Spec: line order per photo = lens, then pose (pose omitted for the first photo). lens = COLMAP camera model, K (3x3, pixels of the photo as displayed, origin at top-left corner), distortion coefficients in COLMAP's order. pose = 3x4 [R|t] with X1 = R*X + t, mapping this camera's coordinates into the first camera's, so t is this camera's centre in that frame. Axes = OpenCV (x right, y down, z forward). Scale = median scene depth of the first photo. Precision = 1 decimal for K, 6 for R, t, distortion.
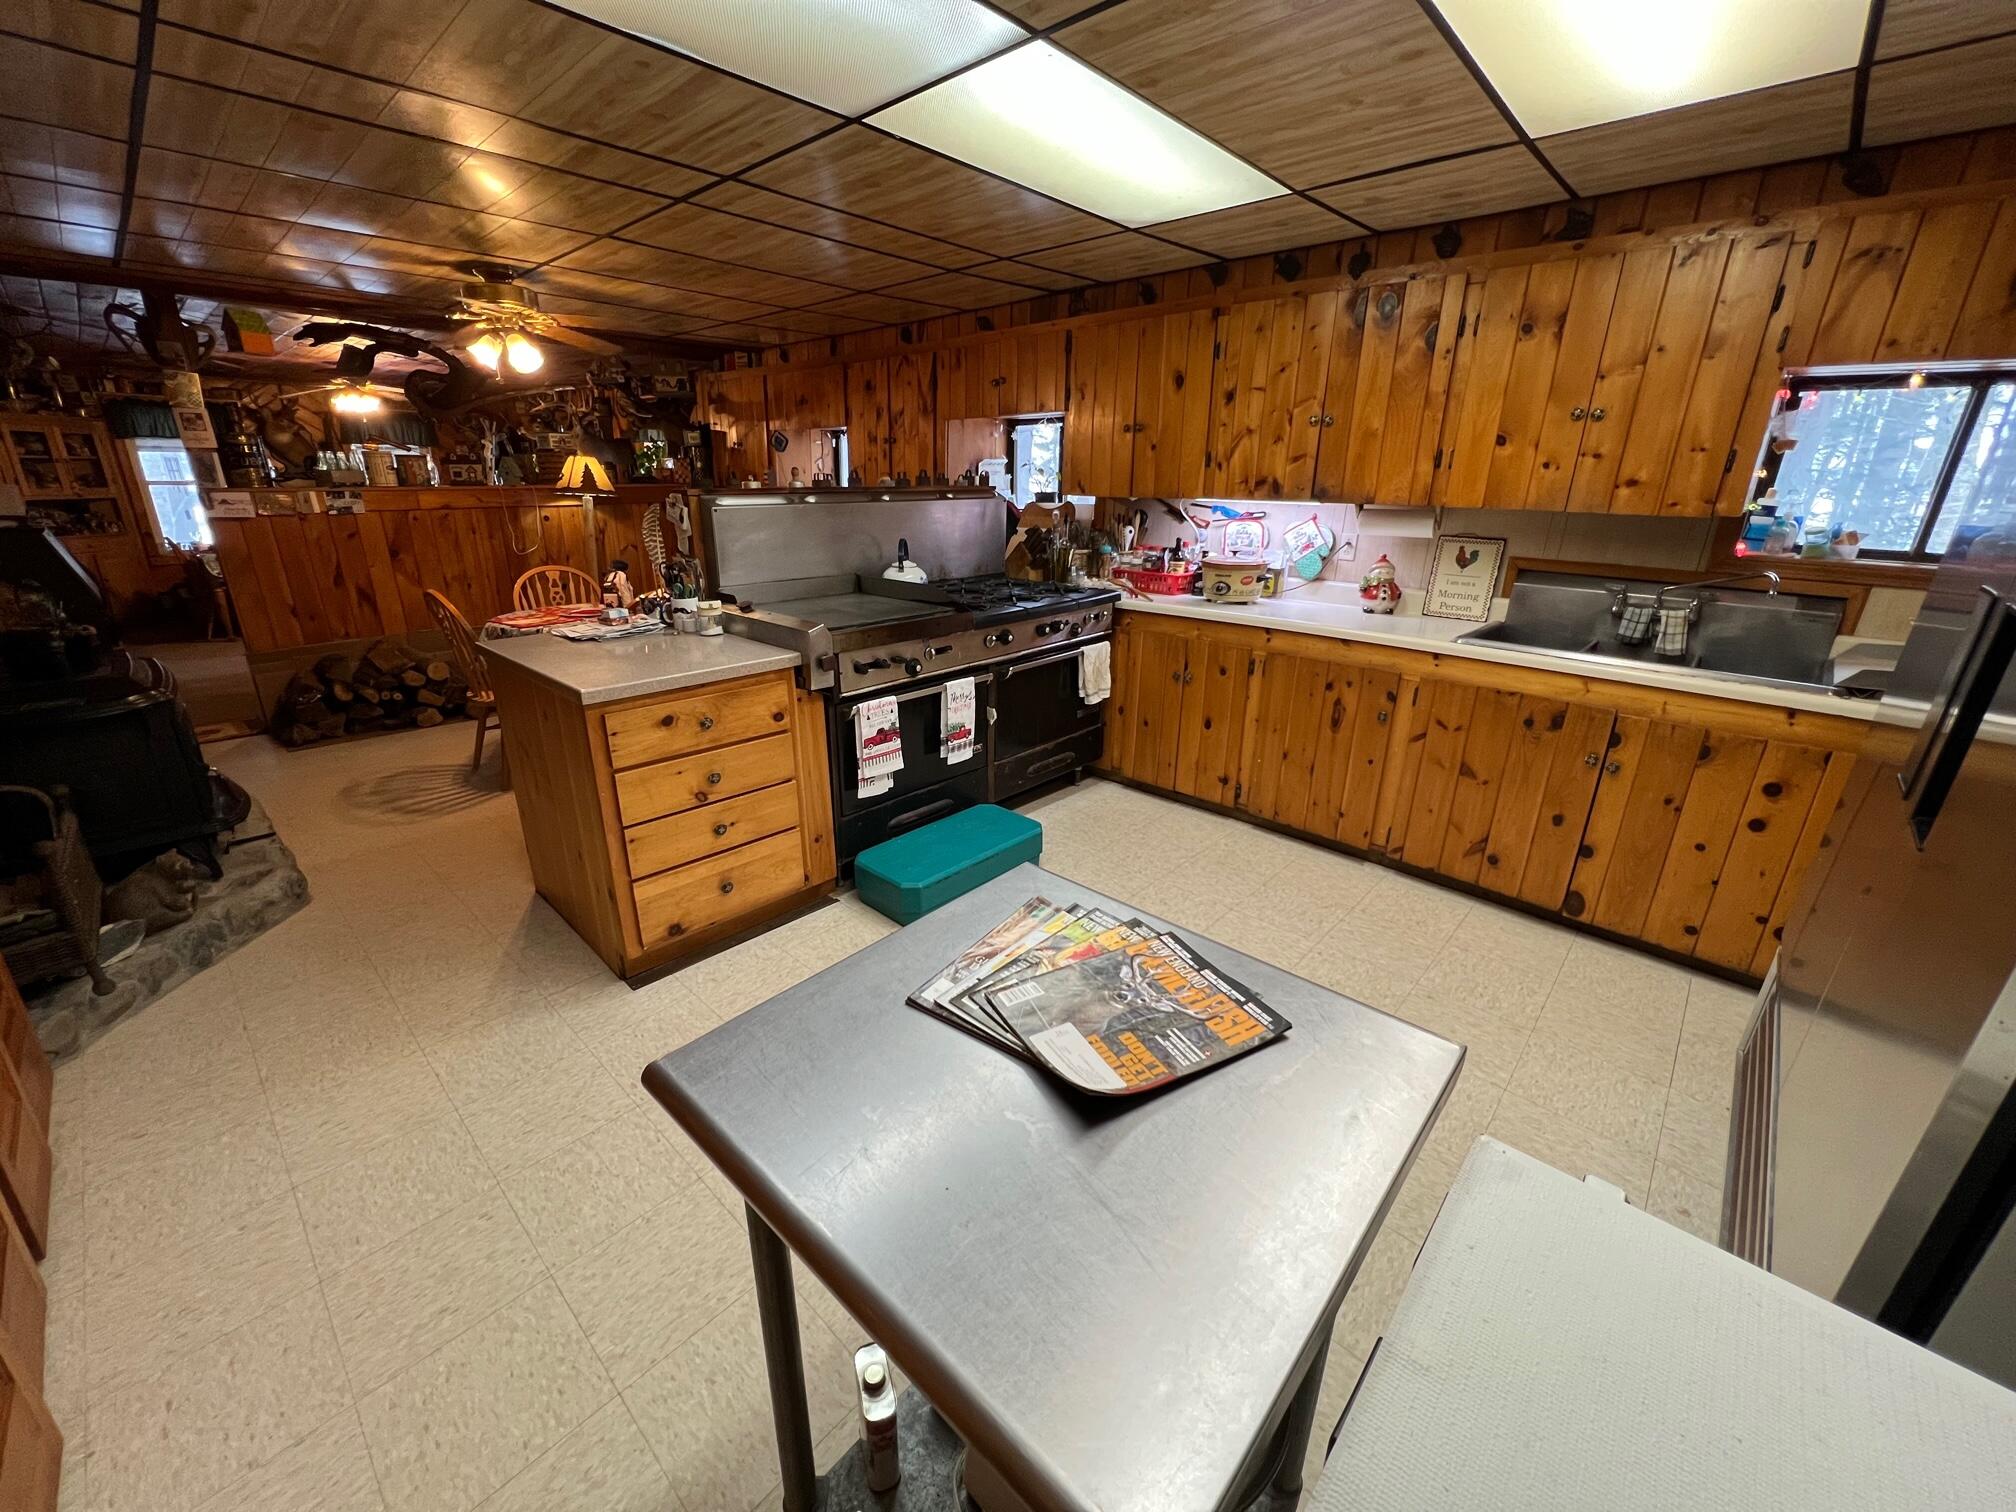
lens RADIAL K [[802.5, 0, 1000.6], [0, 802.5, 755.7], [0, 0, 1]] dist [-0.001858, 0.000026]
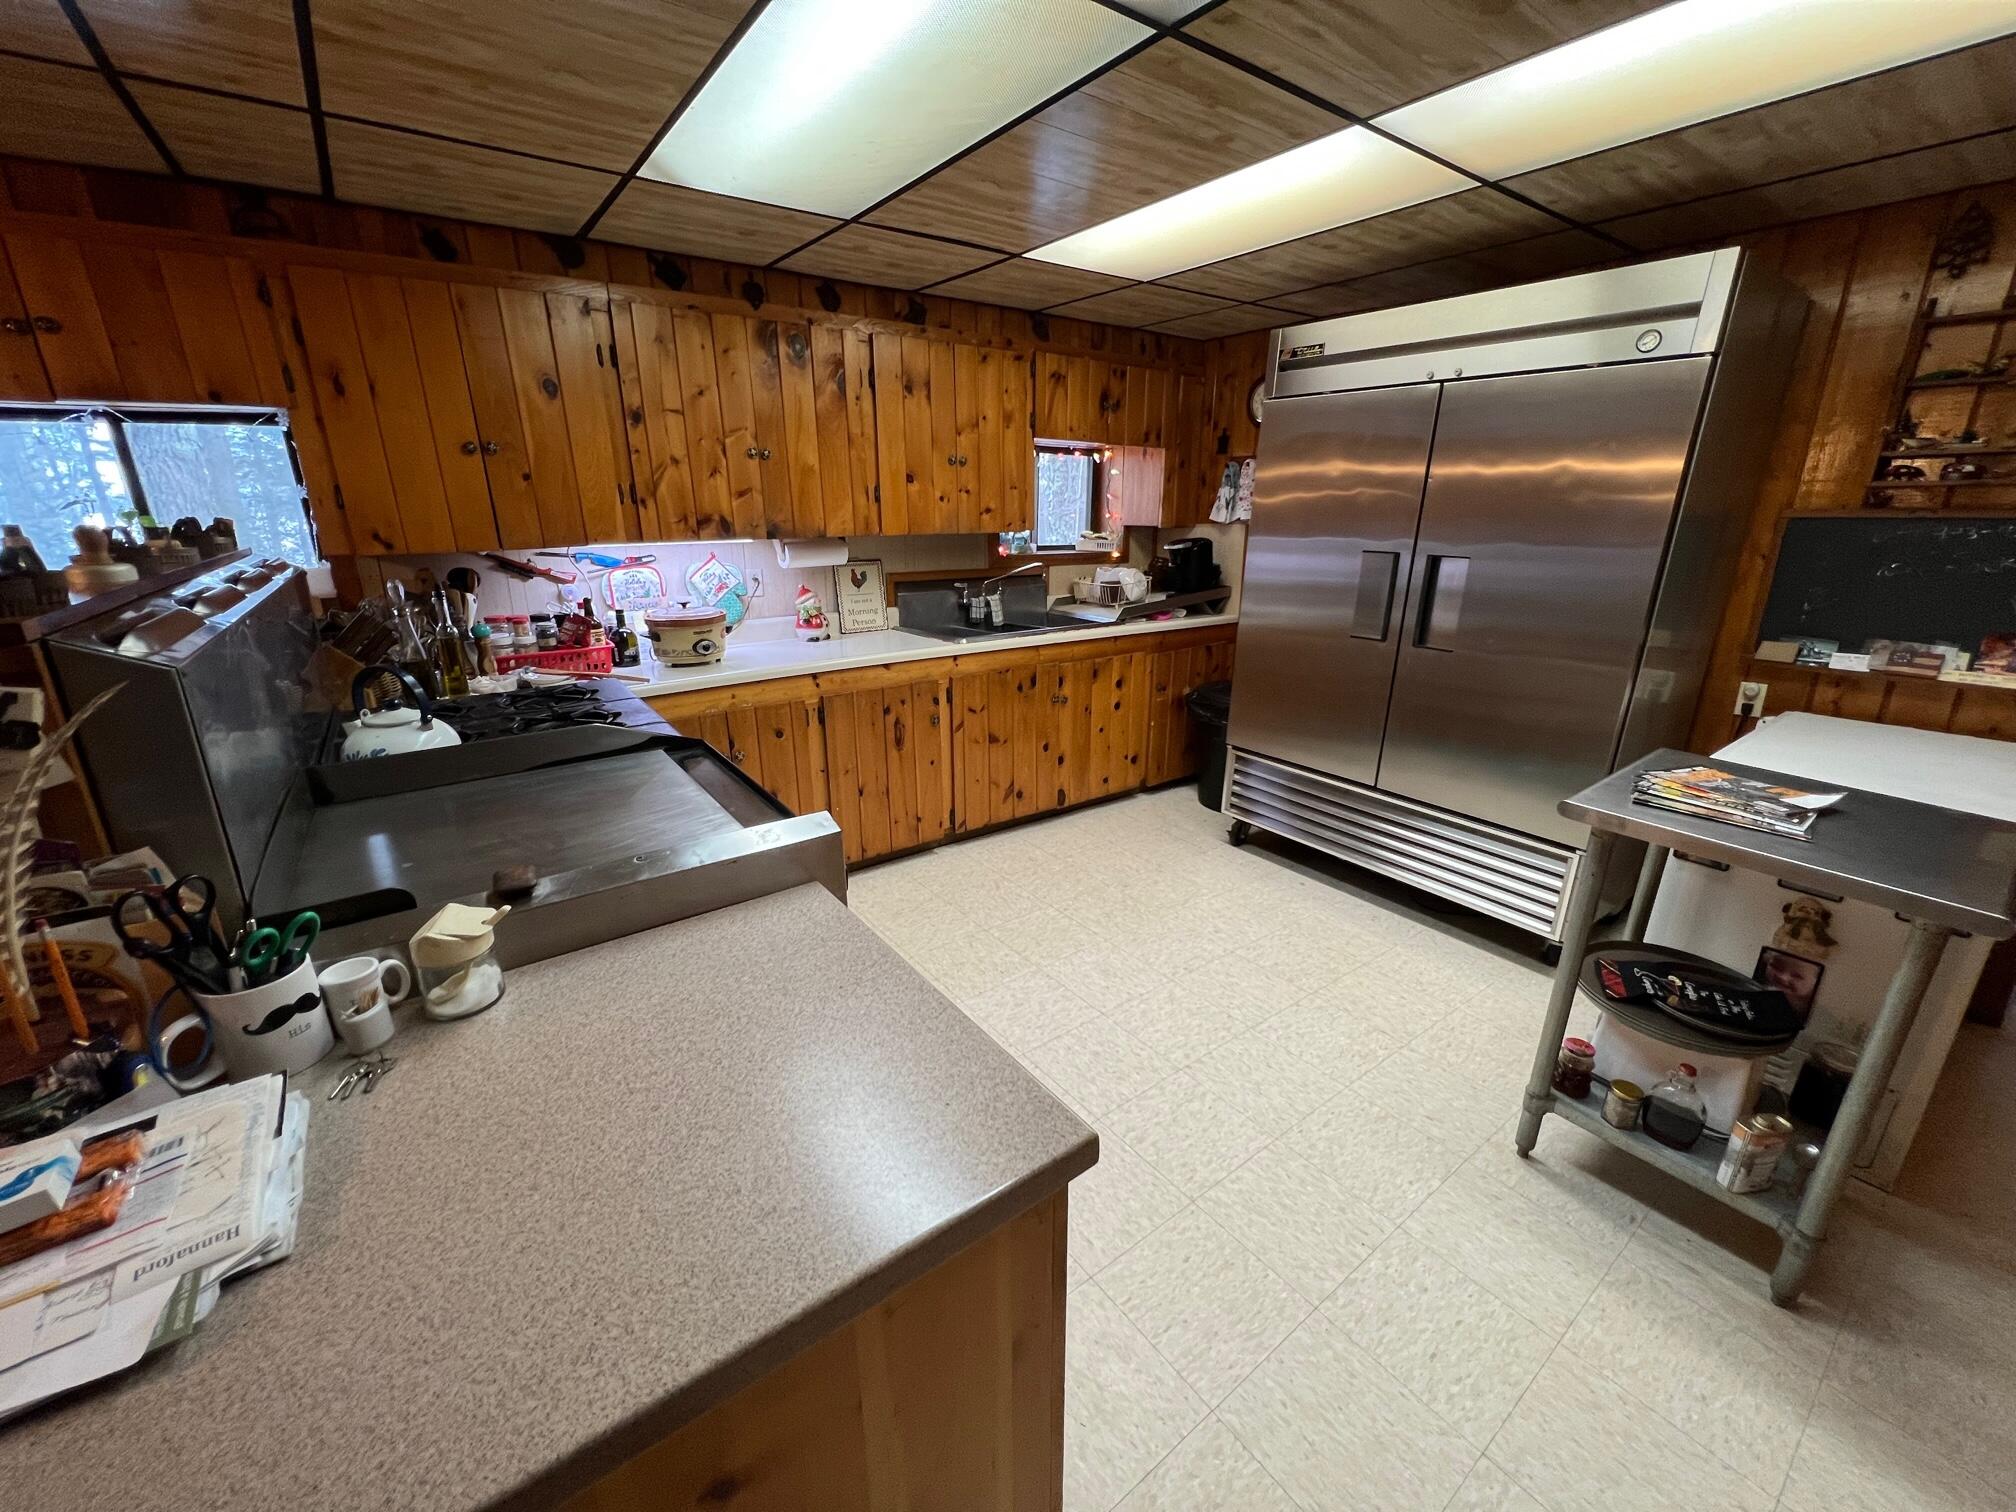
lens RADIAL K [[802.5, 0, 1000.6], [0, 802.5, 755.3], [0, 0, 1]] dist [-0.001858, 0.000026]
pose [[0.185478, -0.308685, 0.932905, -0.365129], [0.335311, 0.912278, 0.235194, -0.151795], [-0.923669, 0.269190, 0.272713, 0.395919]]
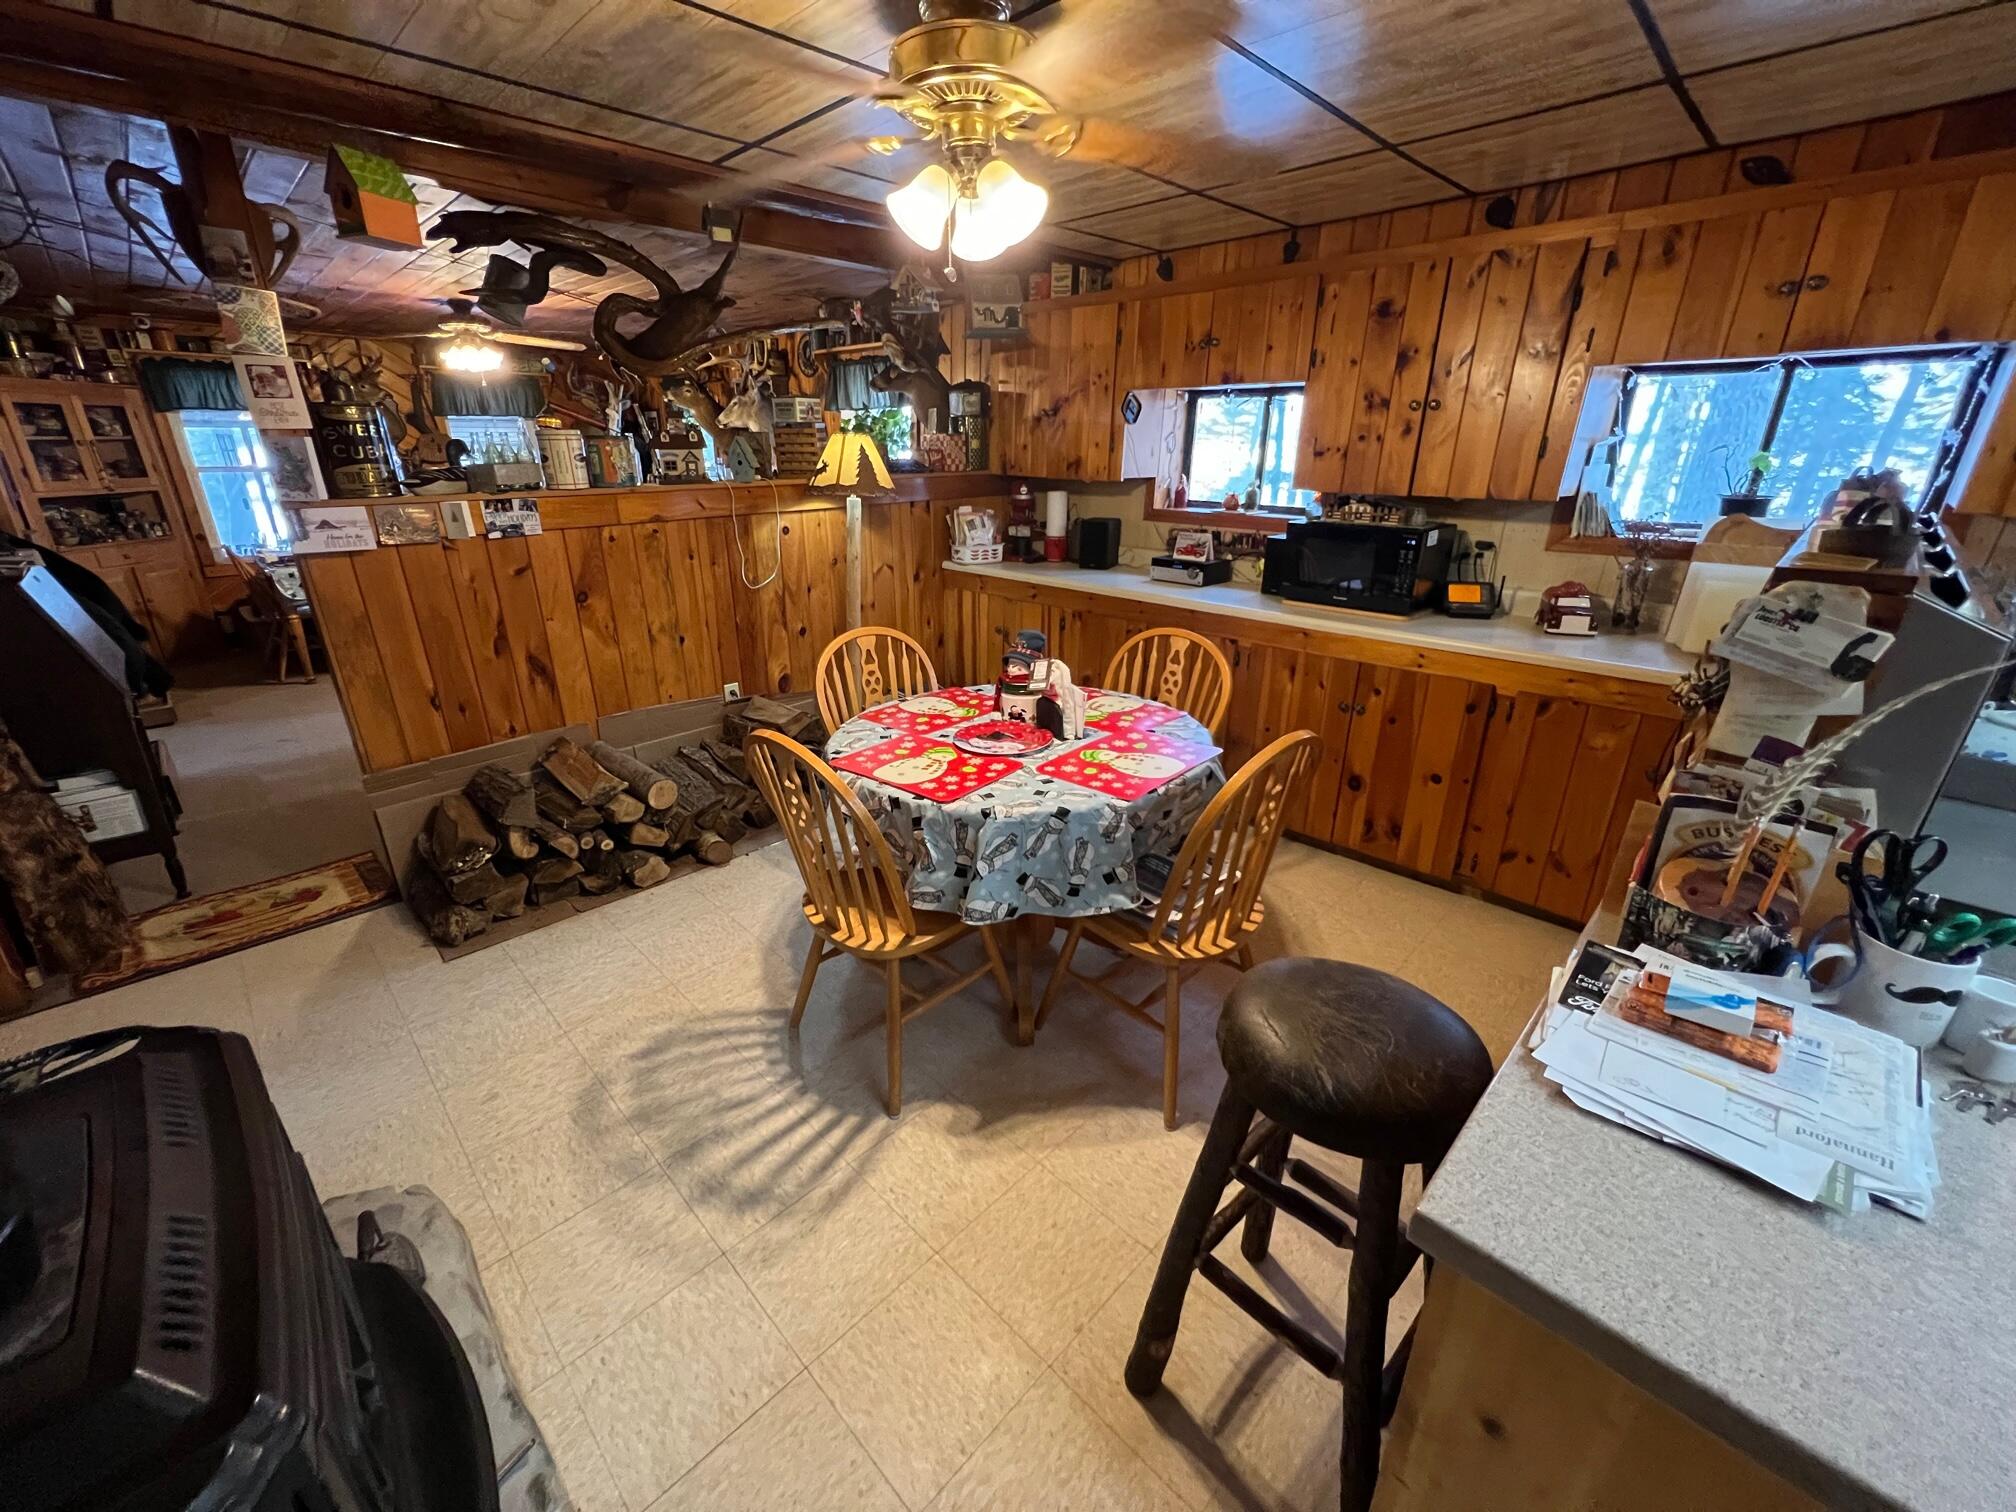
lens RADIAL K [[802.5, 0, 1001.4], [0, 802.5, 754.3], [0, 0, 1]] dist [-0.001858, 0.000026]
pose [[0.999303, 0.006439, -0.036776, -0.446295], [-0.005059, 0.999284, 0.037503, -0.169964], [0.036991, -0.037291, 0.998620, 0.423558]]
